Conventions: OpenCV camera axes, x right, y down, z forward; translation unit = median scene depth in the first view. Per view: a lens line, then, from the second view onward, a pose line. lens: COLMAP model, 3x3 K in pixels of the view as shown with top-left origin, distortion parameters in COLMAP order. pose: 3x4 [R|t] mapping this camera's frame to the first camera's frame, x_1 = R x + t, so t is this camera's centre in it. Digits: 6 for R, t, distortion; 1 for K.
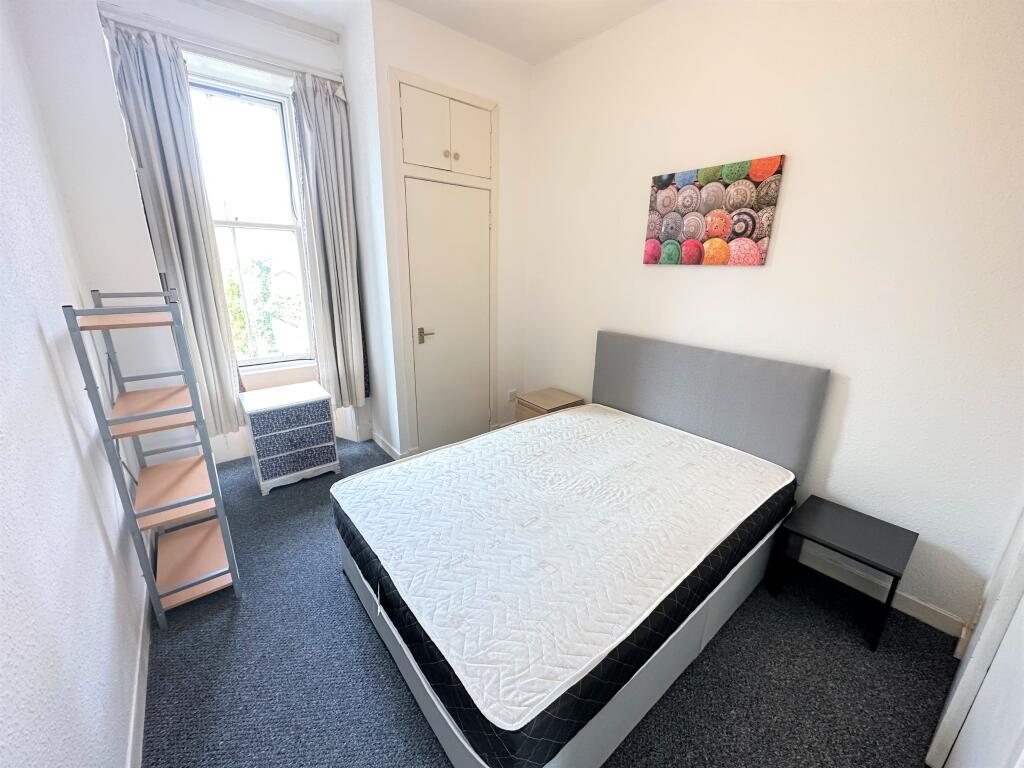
lens RADIAL K [[408.5, 0, 511.7], [0, 408.5, 383.6], [0, 0, 1]] dist [0.000832, 0.000056]
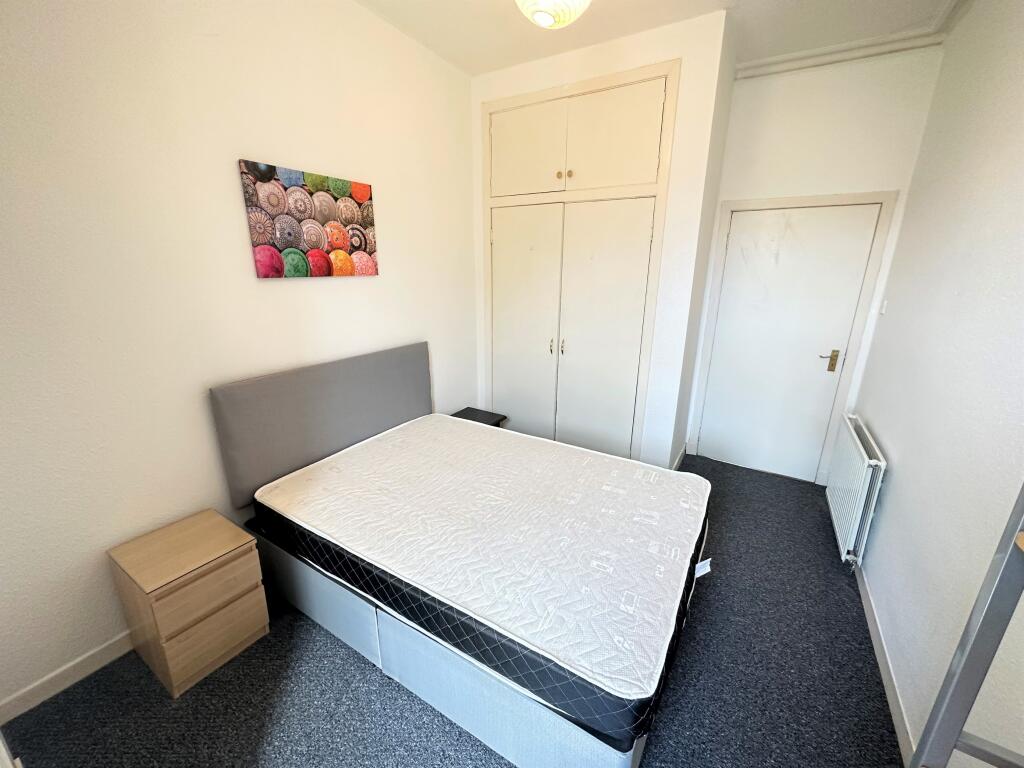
lens RADIAL K [[408.5, 0, 510.4], [0, 408.5, 381.3], [0, 0, 1]] dist [0.000832, 0.000056]
pose [[-0.341638, -0.278599, 0.897589, -0.612229], [0.253451, 0.892358, 0.373443, -0.321236], [-0.905012, 0.355077, -0.234252, 0.926891]]
